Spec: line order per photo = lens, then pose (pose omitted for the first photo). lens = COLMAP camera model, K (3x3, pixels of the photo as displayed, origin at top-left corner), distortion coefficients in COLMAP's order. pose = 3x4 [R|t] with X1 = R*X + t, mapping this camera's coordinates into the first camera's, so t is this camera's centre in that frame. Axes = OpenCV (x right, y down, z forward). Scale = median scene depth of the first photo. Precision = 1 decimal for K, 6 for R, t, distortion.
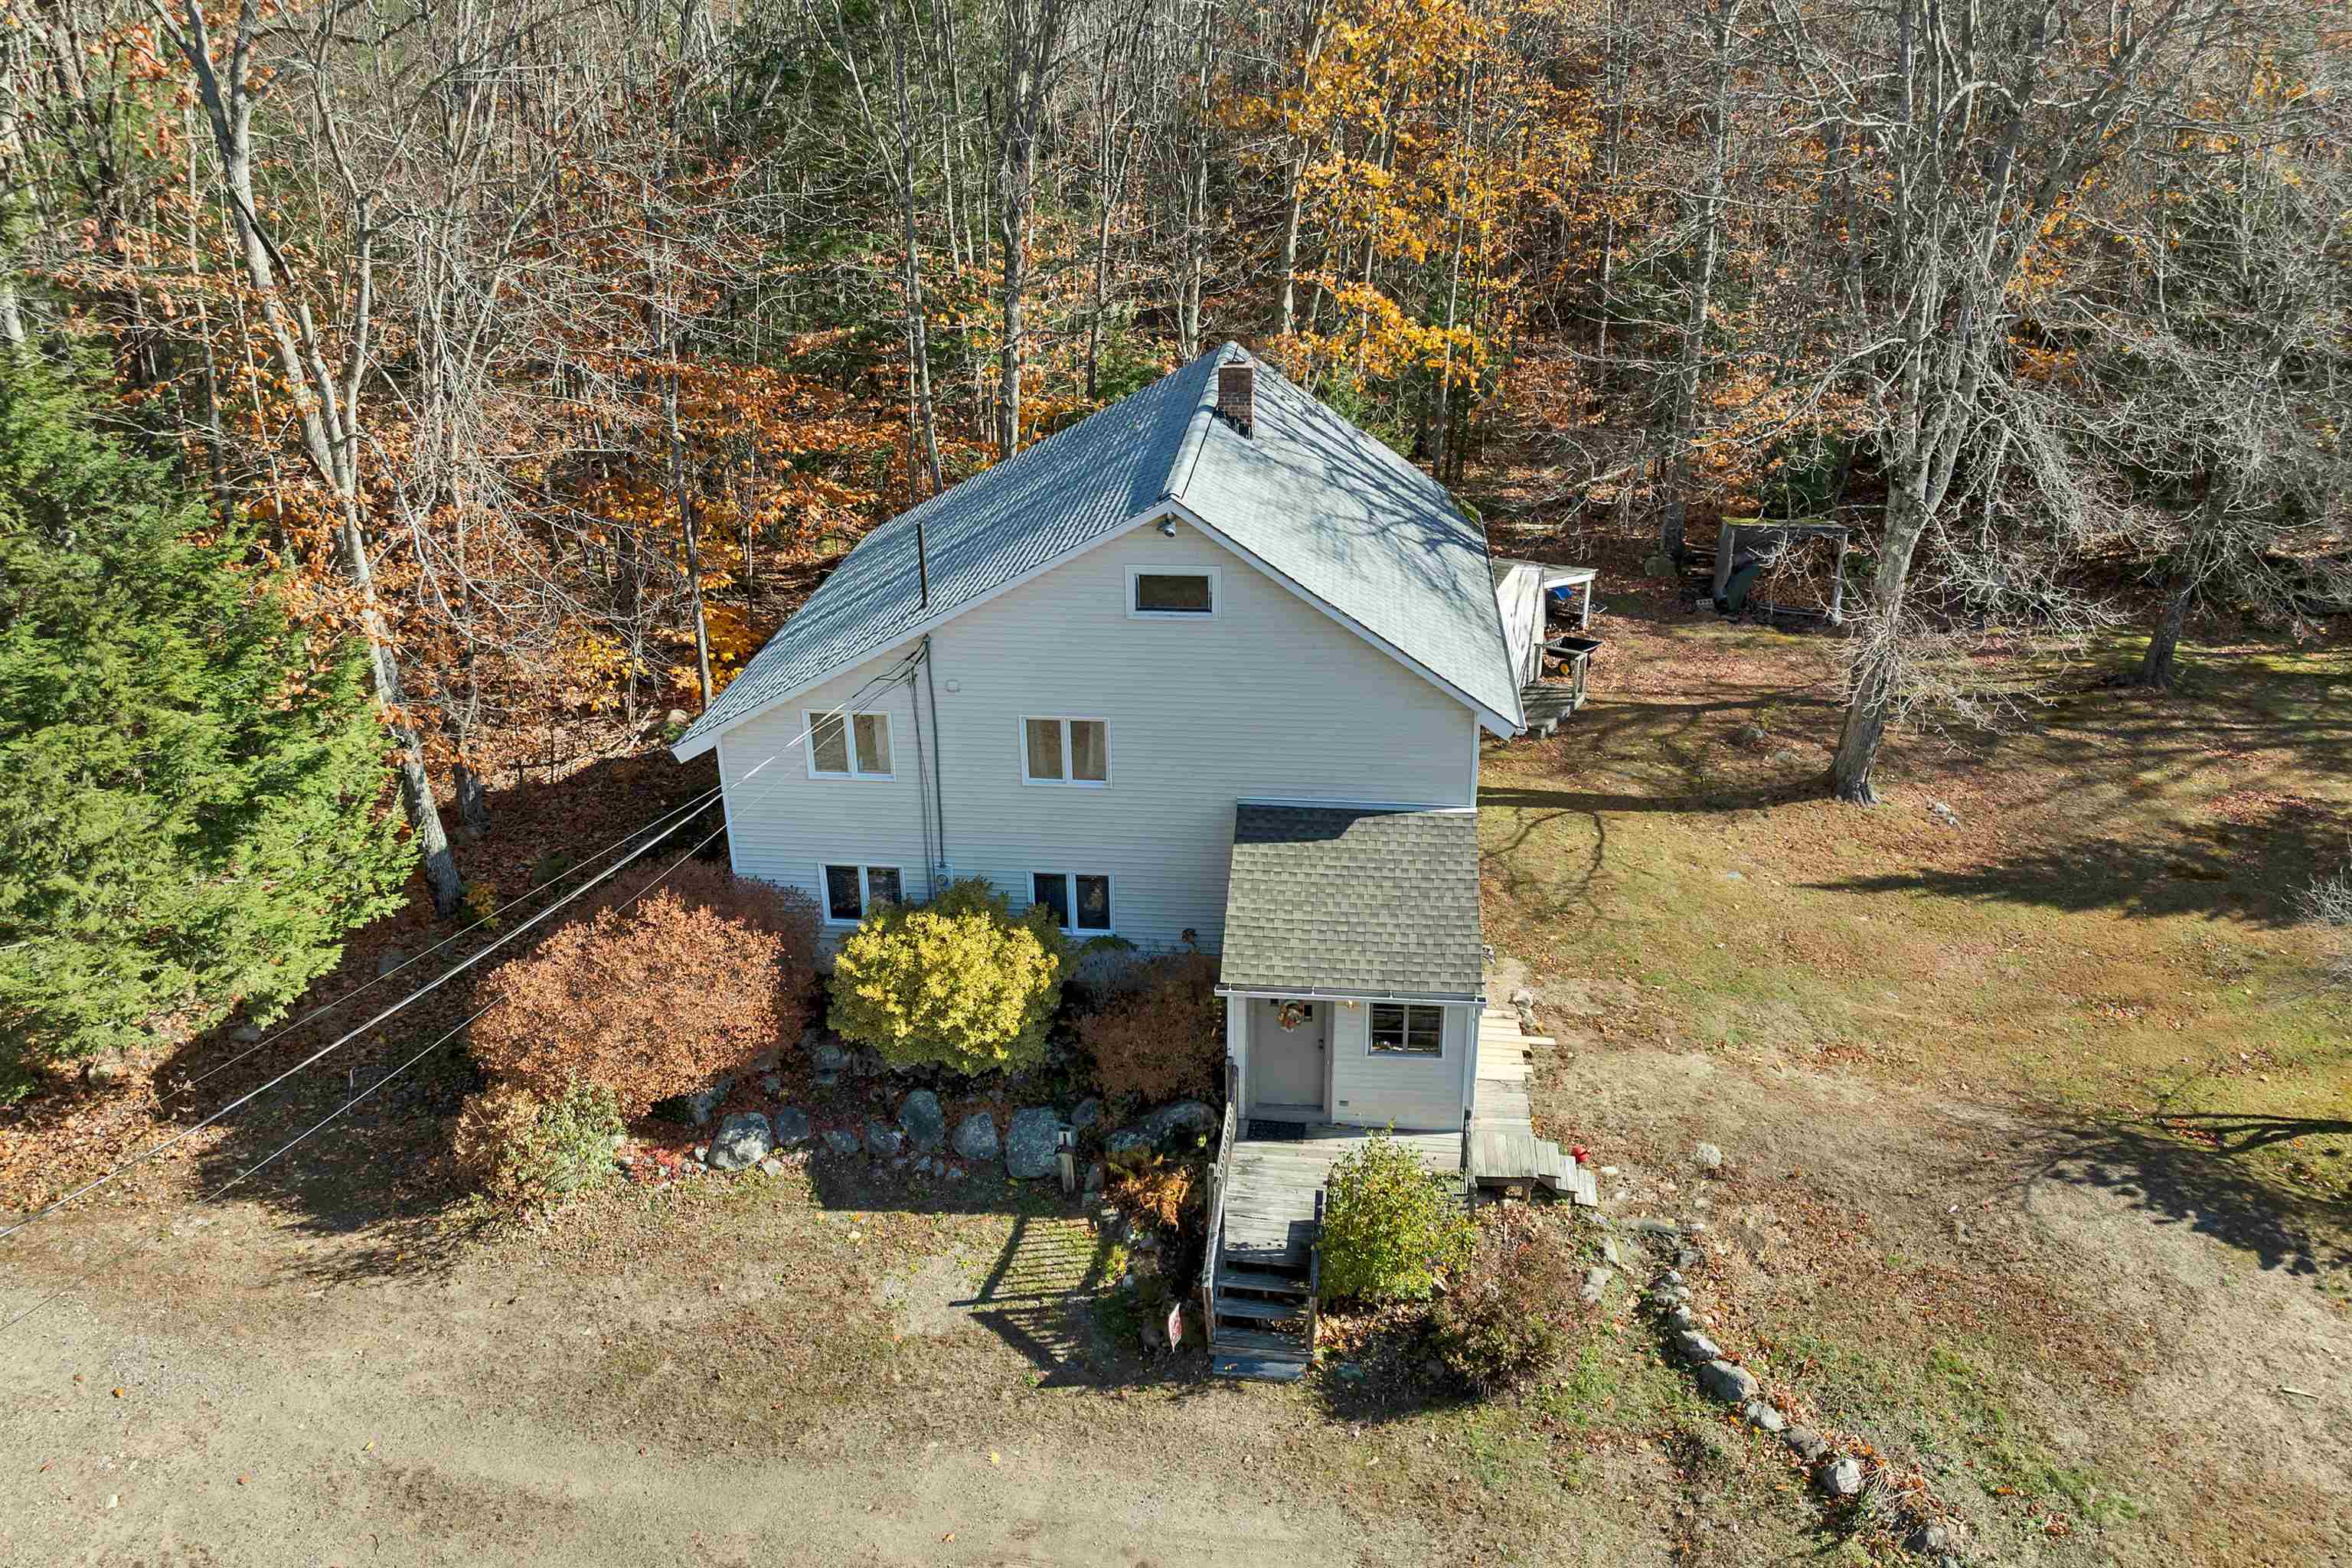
lens RADIAL K [[1734.7, 0, 1181.4], [0, 1734.7, 754.9], [0, 0, 1]] dist [-0.031684, -0.000602]
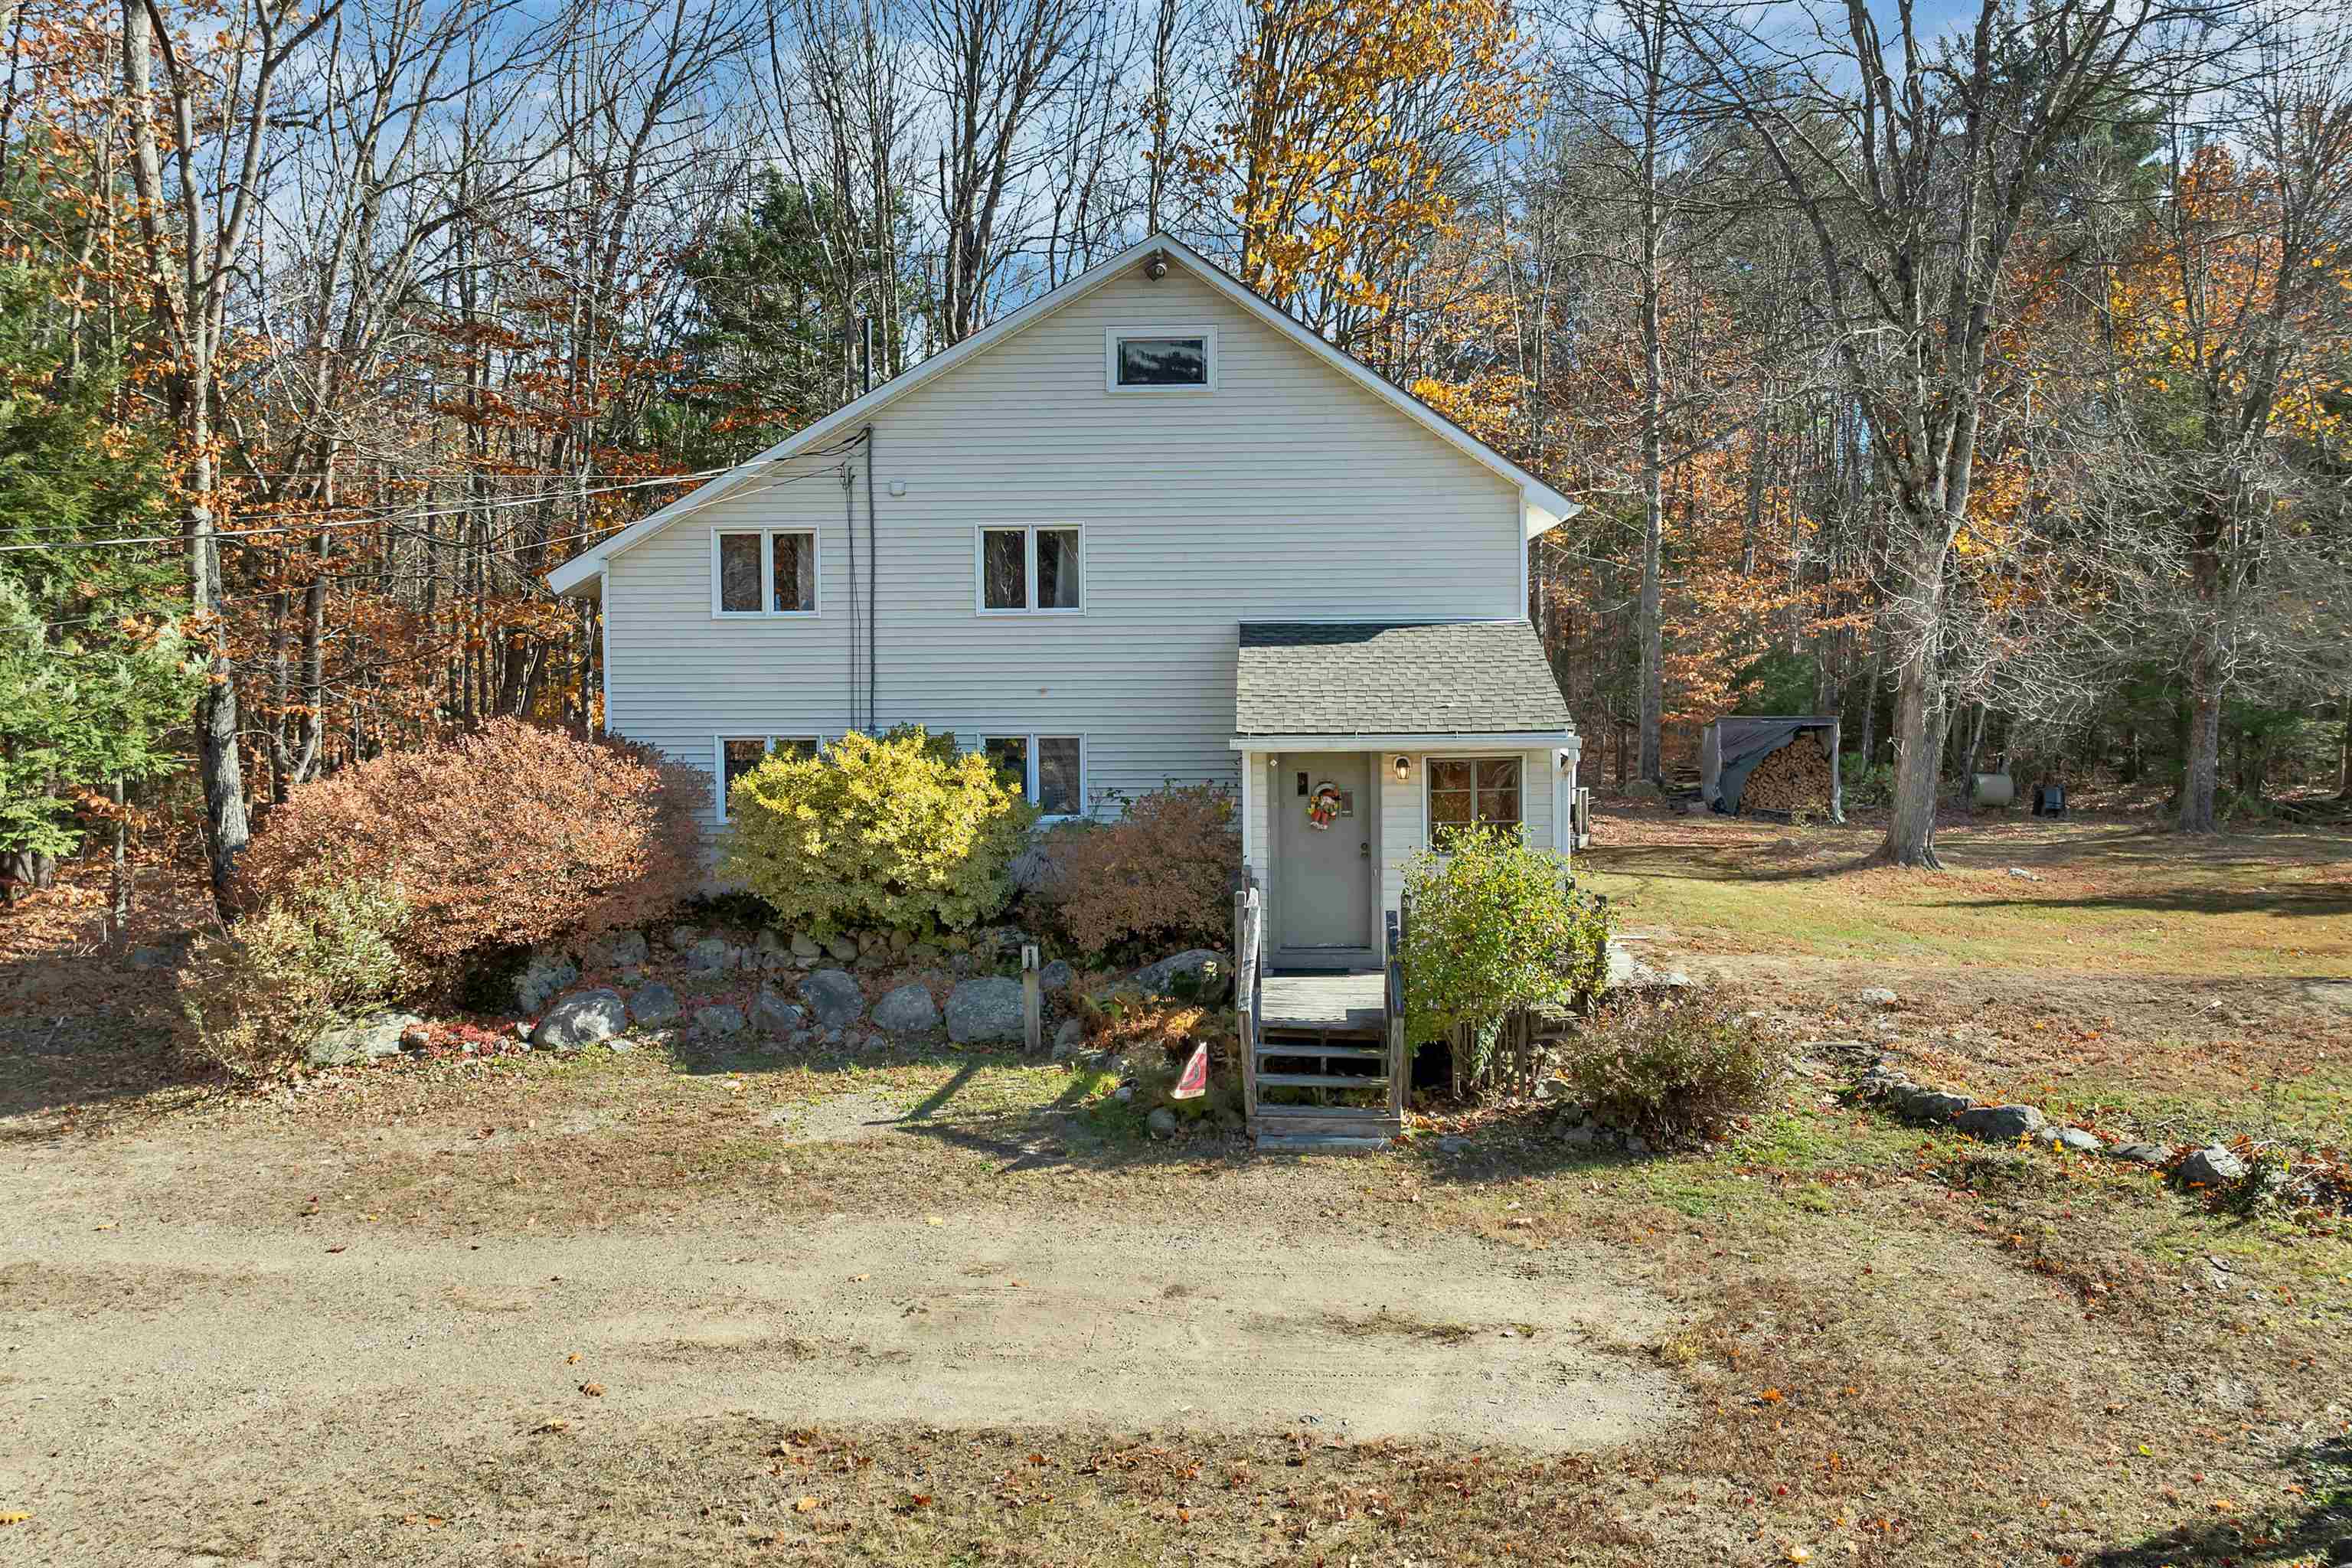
lens RADIAL K [[1734.7, 0, 1181.4], [0, 1734.7, 754.9], [0, 0, 1]] dist [-0.031684, -0.000602]
pose [[0.998396, -0.000094, 0.056617, -0.043005], [0.020985, 0.929389, -0.368506, 0.399675], [-0.052585, 0.369103, 0.927900, 0.269615]]
